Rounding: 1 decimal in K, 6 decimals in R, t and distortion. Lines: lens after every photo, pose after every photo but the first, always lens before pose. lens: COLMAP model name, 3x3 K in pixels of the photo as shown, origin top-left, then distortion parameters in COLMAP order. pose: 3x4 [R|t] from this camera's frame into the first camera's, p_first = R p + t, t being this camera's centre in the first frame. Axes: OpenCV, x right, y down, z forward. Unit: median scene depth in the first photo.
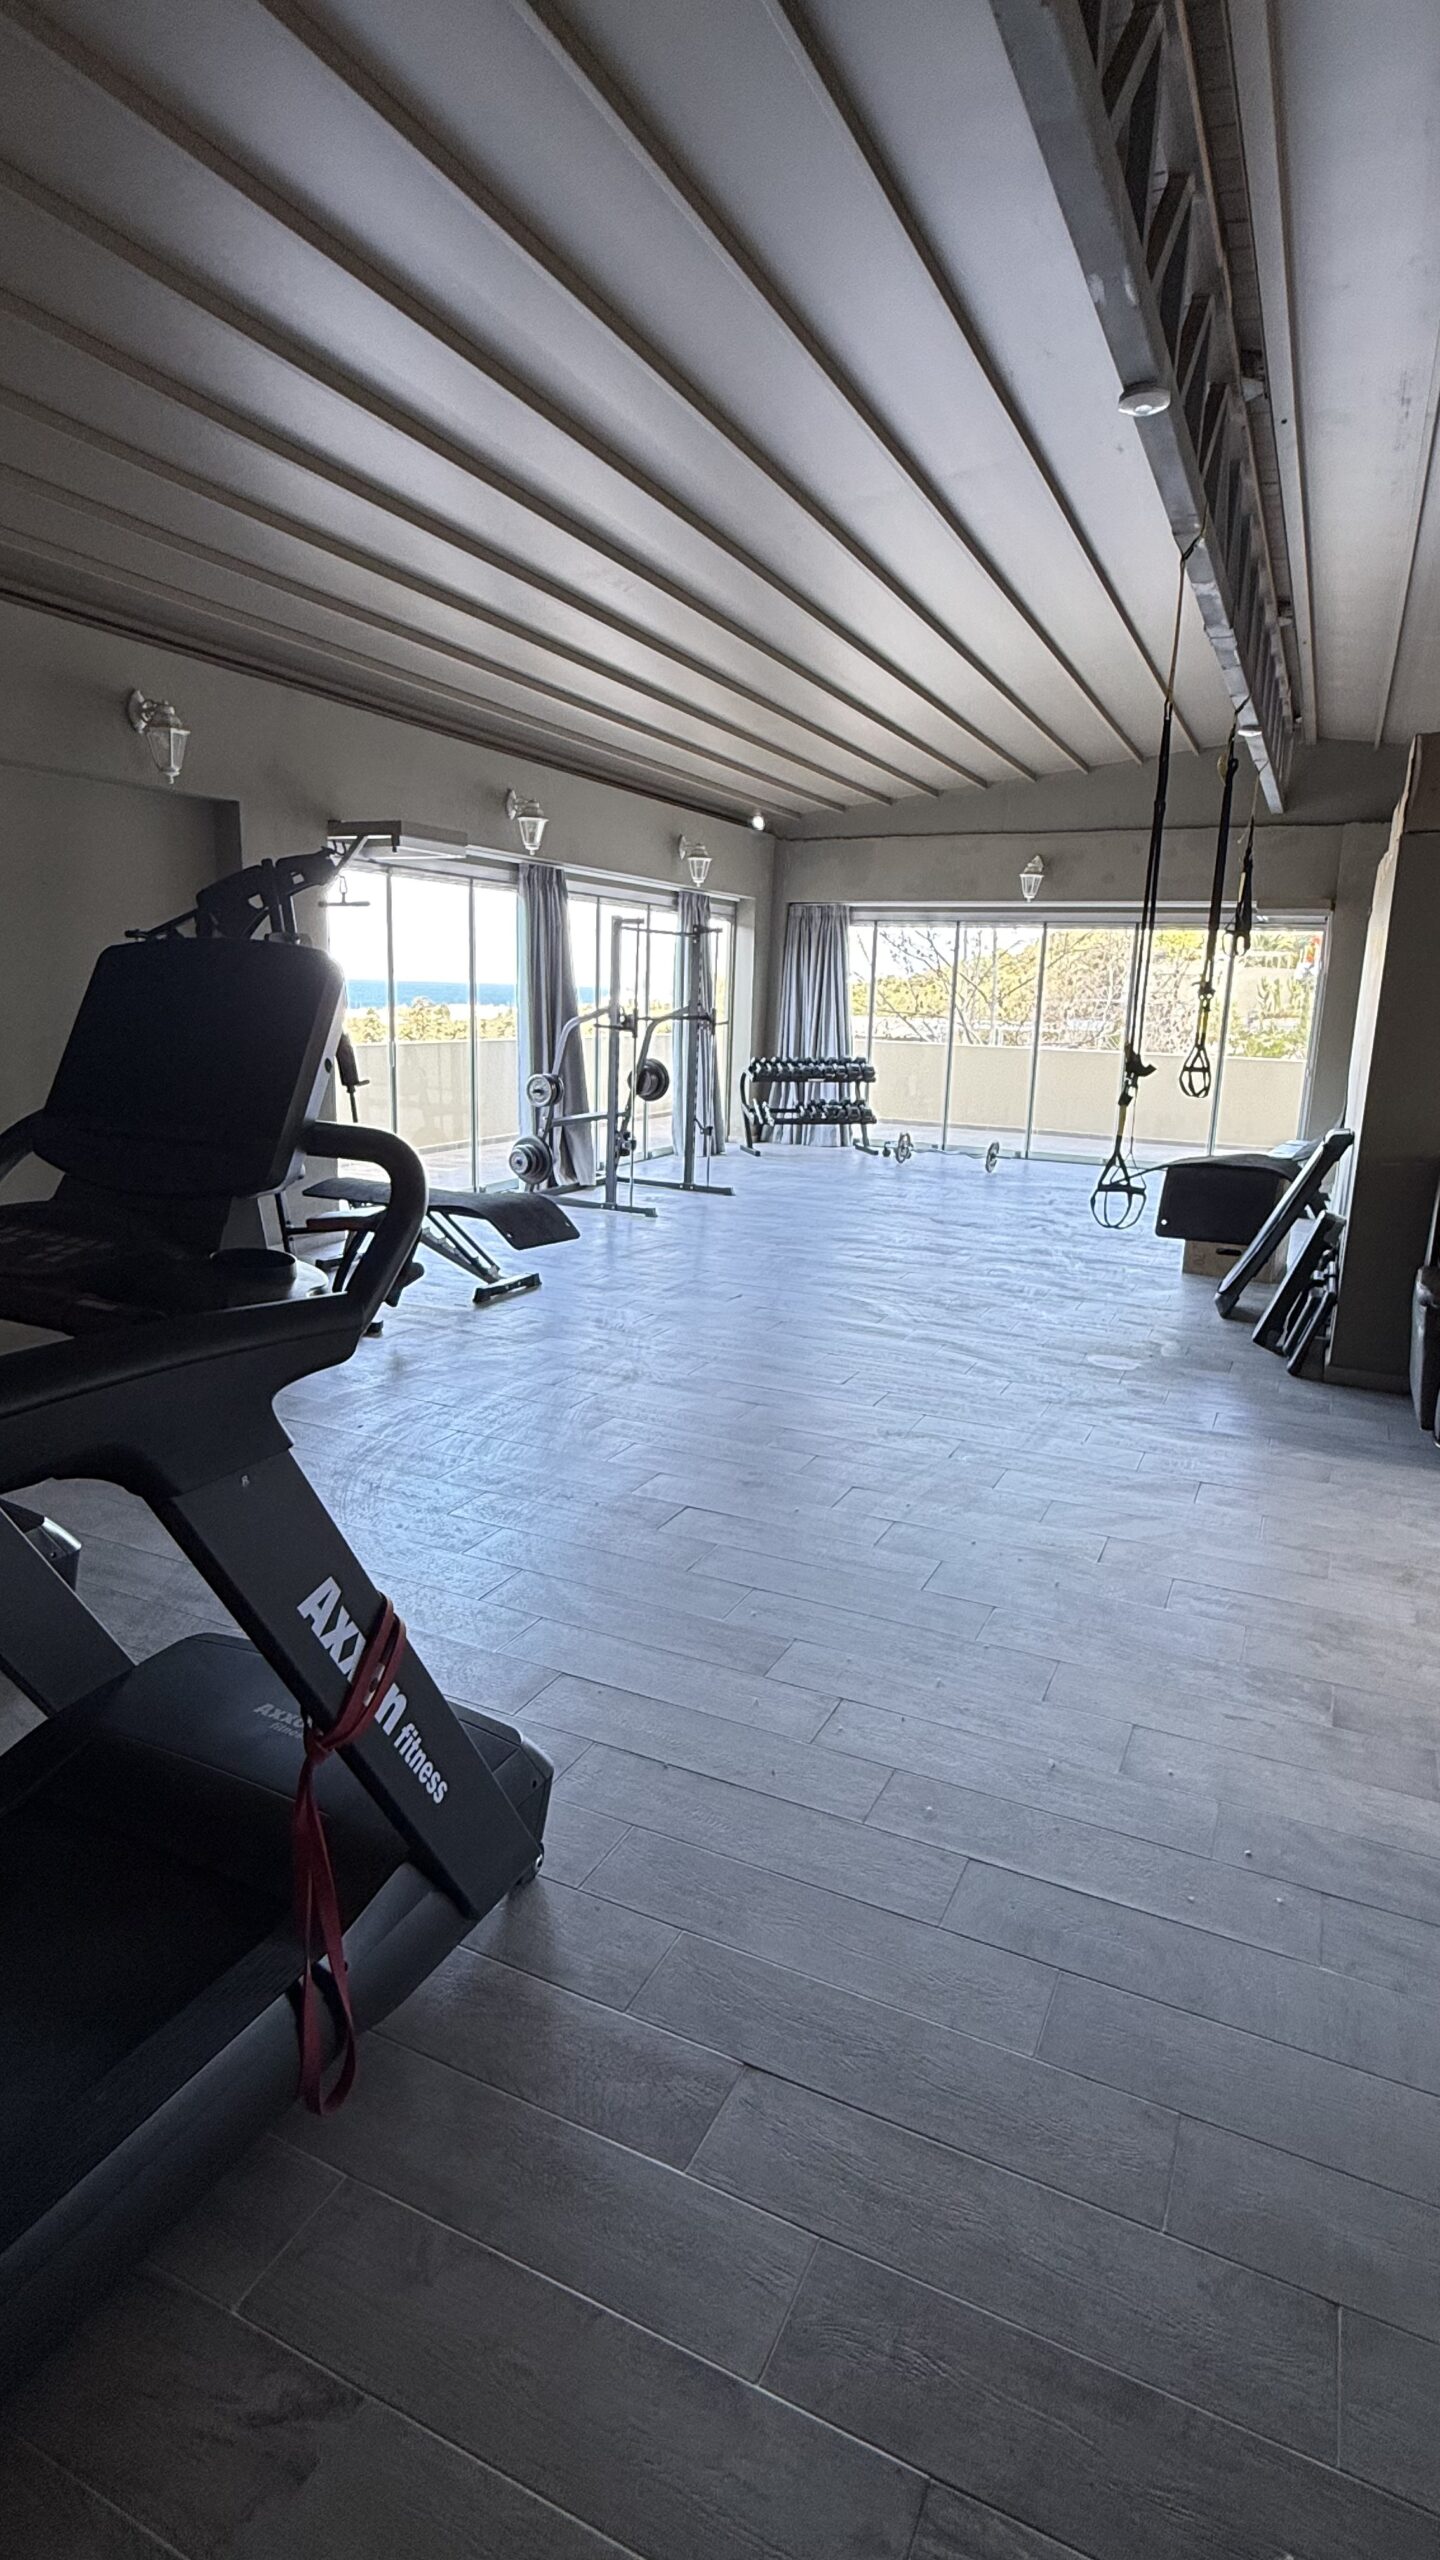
lens RADIAL K [[1278.5, 0, 726.6], [0, 1278.5, 1278.3], [0, 0, 1]] dist [0.001404, -0.000977]
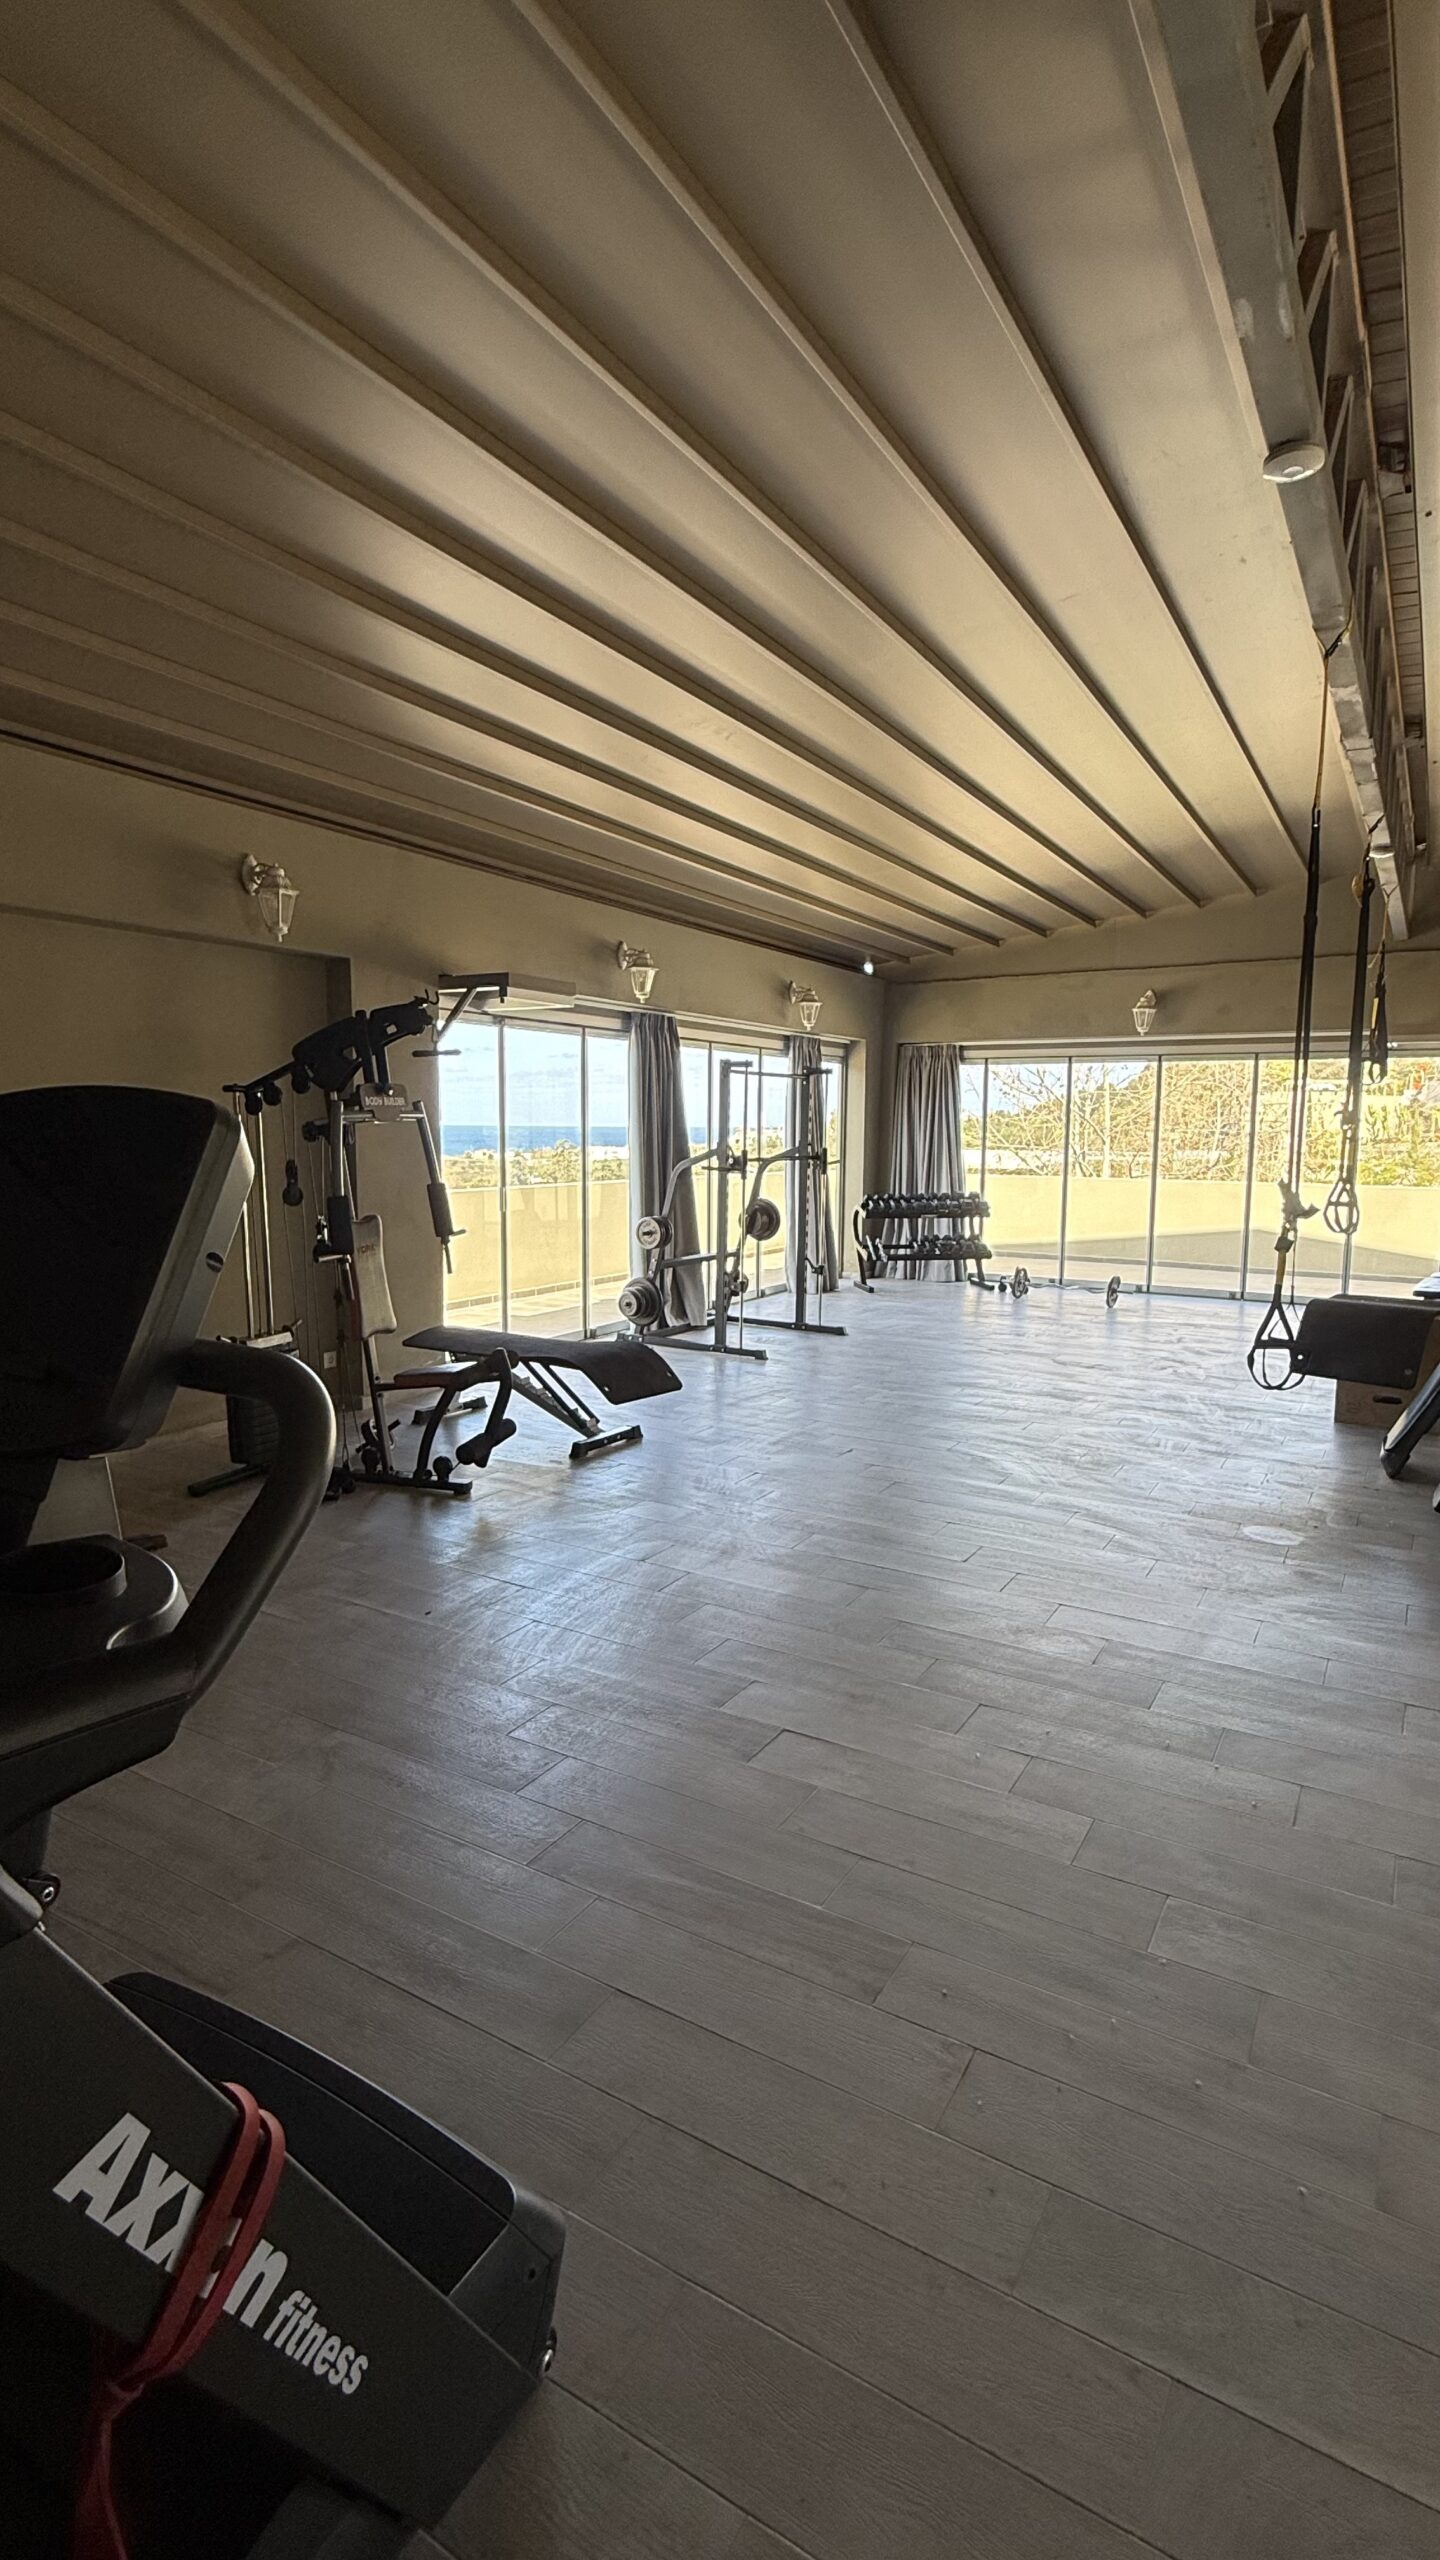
lens RADIAL K [[1206.5, 0, 735.0], [0, 1206.5, 1281.8], [0, 0, 1]] dist [-0.000506, -0.001045]
pose [[0.995785, -0.009694, -0.091208, 0.010978], [0.000924, 0.995409, -0.095710, -0.034929], [0.091717, 0.095222, 0.991222, 0.142338]]
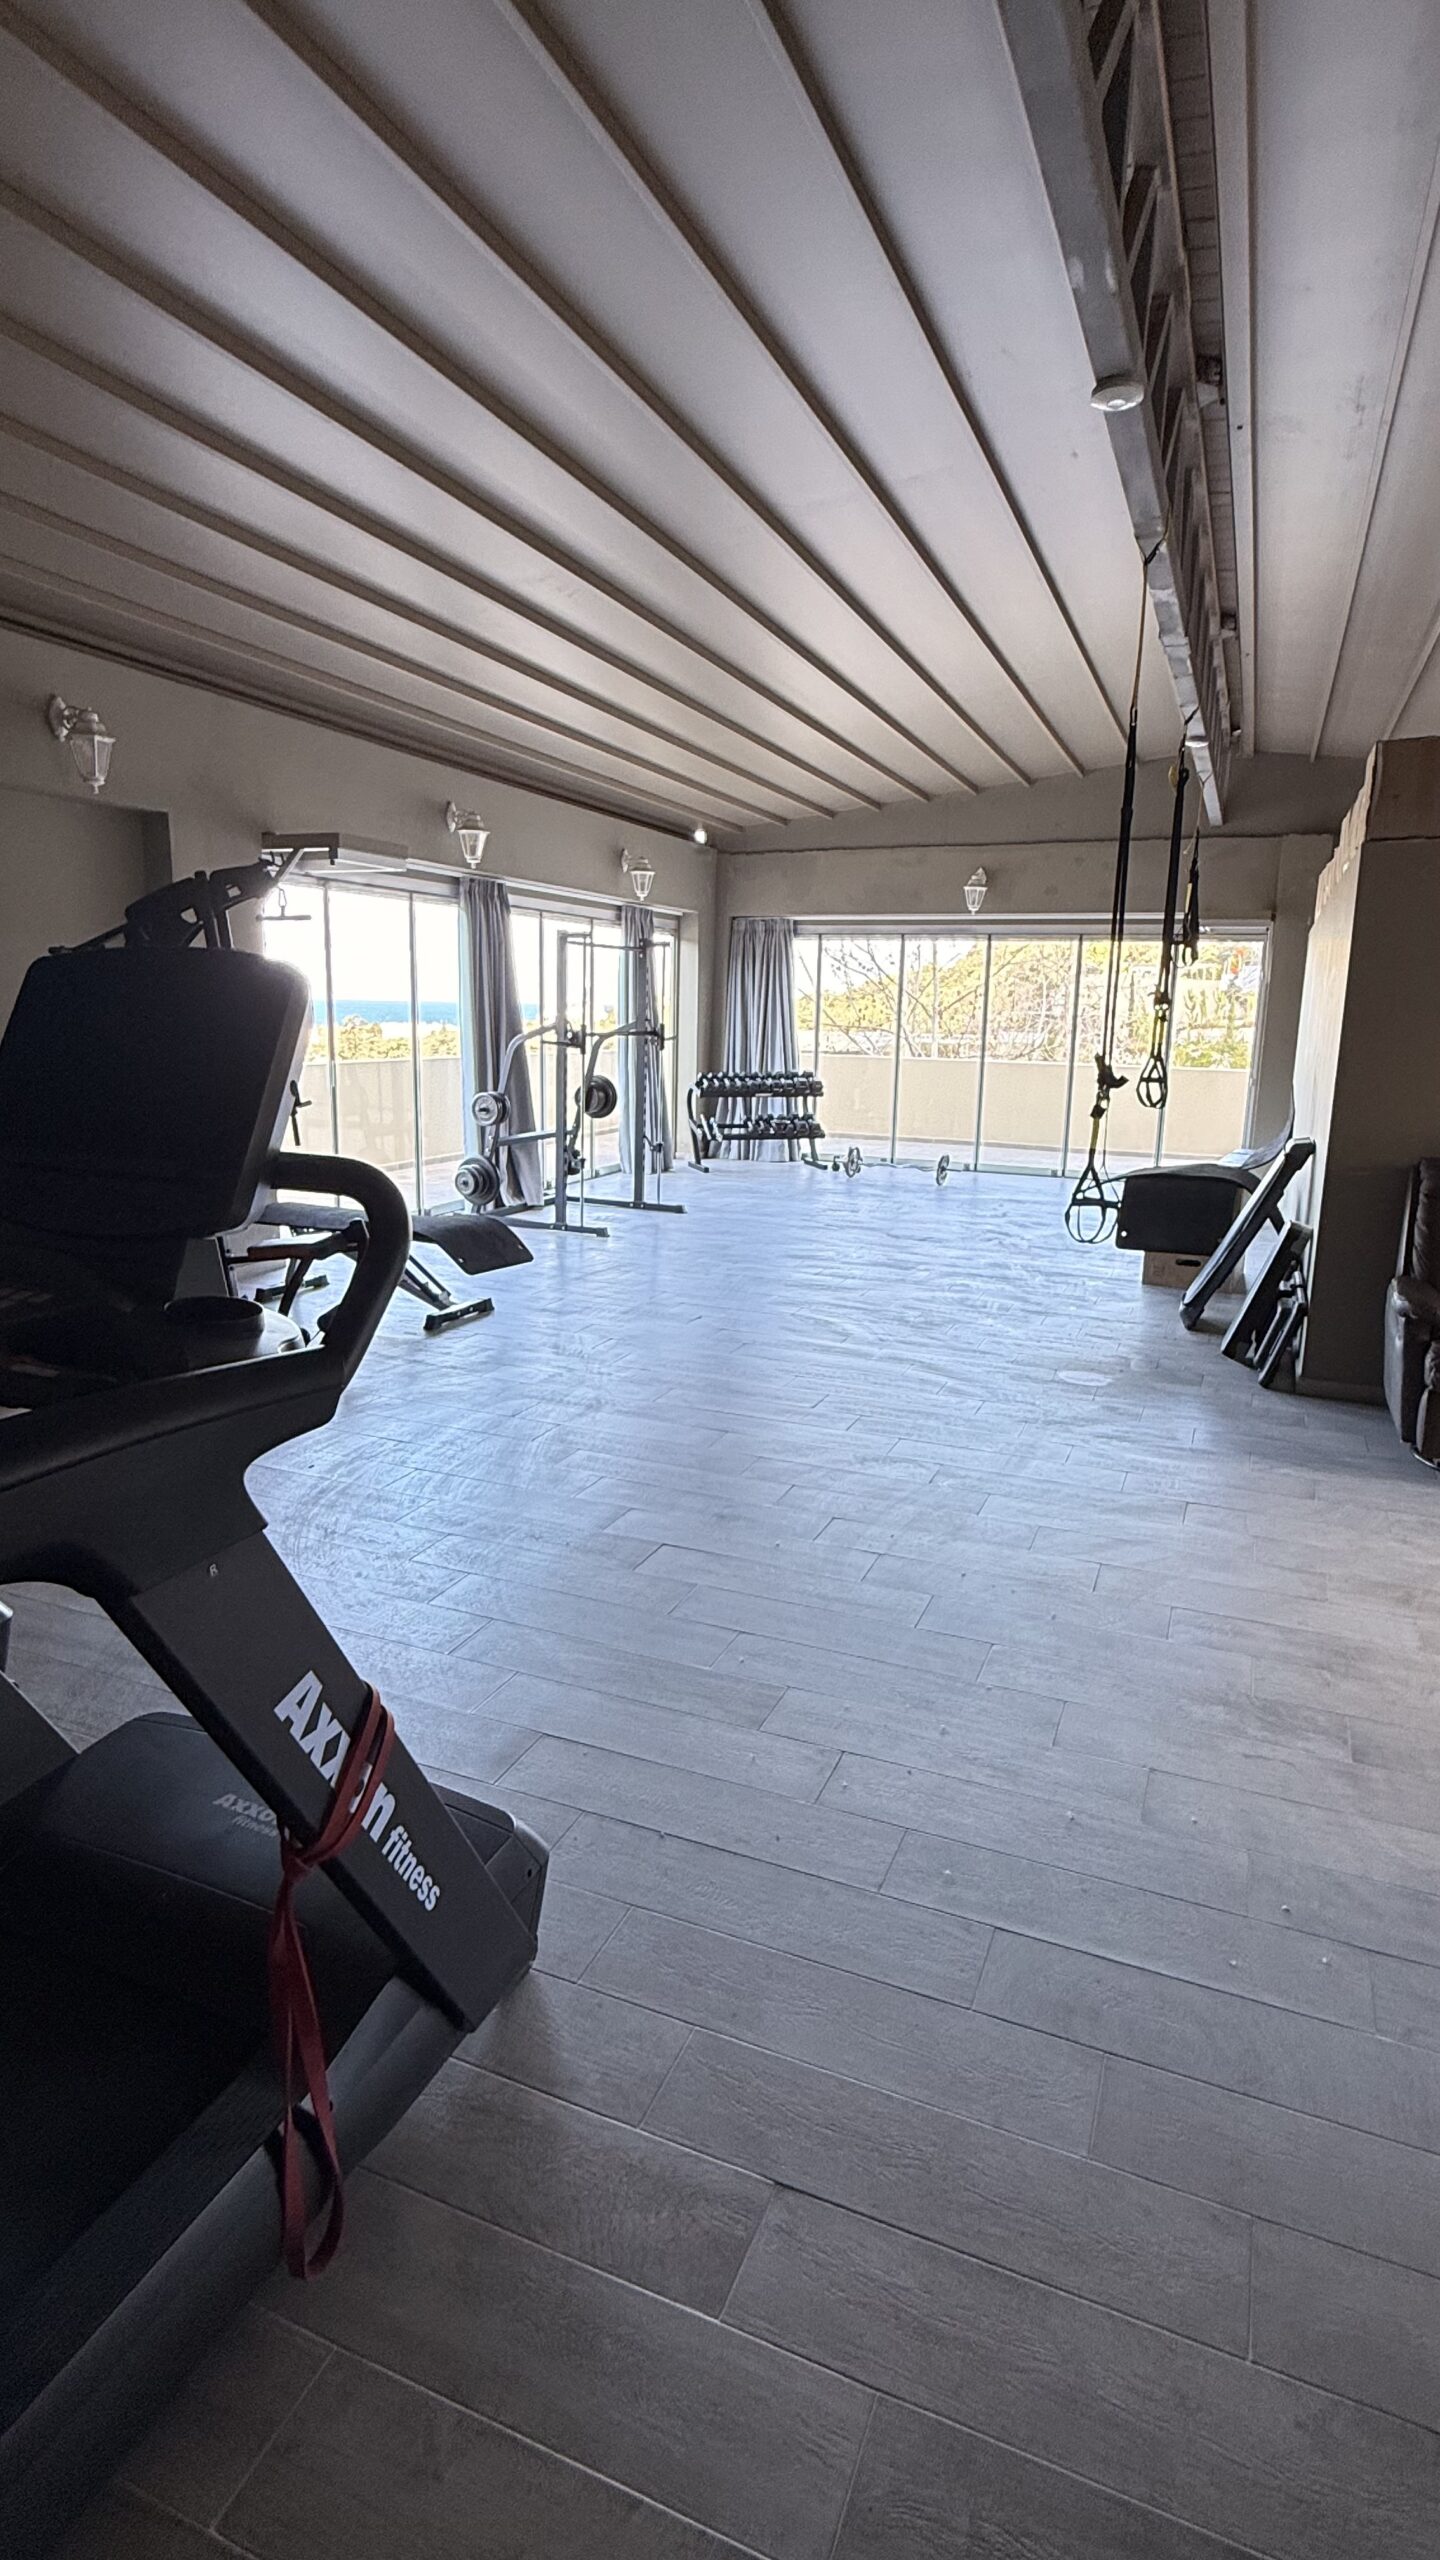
lens RADIAL K [[1278.5, 0, 728.2], [0, 1278.5, 1278.0], [0, 0, 1]] dist [0.001404, -0.000977]
pose [[0.998639, -0.018930, 0.048607, -0.020610], [0.019493, 0.999748, -0.011128, -0.006911], [-0.048384, 0.012060, 0.998756, 0.035897]]
